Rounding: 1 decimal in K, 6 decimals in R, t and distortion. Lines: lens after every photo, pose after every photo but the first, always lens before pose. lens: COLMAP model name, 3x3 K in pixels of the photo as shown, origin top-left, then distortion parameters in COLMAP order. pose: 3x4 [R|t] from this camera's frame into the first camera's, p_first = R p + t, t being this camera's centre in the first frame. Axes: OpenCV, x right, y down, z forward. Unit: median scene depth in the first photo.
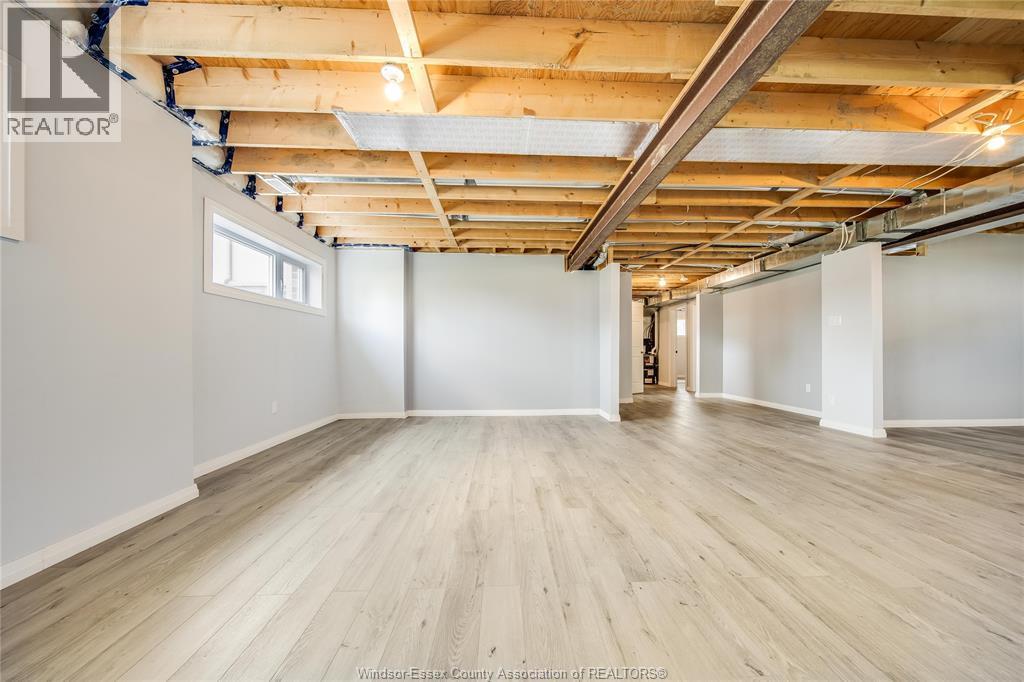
lens RADIAL K [[359.1, 0, 511.4], [0, 359.1, 345.3], [0, 0, 1]] dist [0.001243, -0.000022]
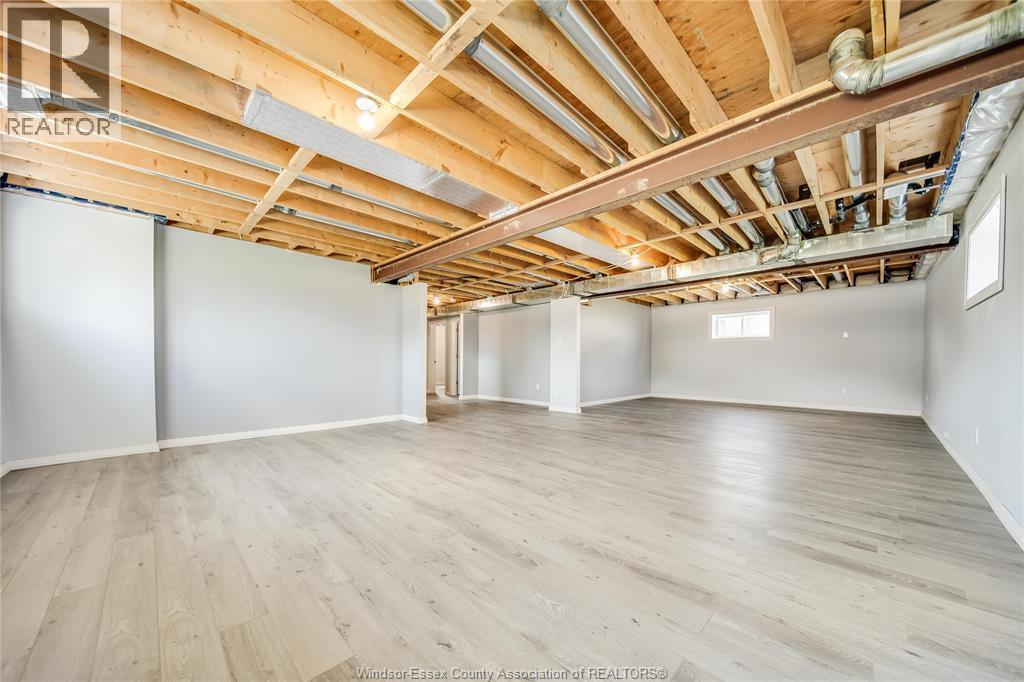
lens RADIAL K [[369.1, 0, 516.4], [0, 369.1, 358.6], [0, 0, 1]] dist [-0.001687, -0.000071]
pose [[0.732158, 0.008240, 0.681085, -0.324885], [-0.015409, 0.999871, 0.004468, -0.001584], [-0.680961, -0.013766, 0.732190, -0.055728]]
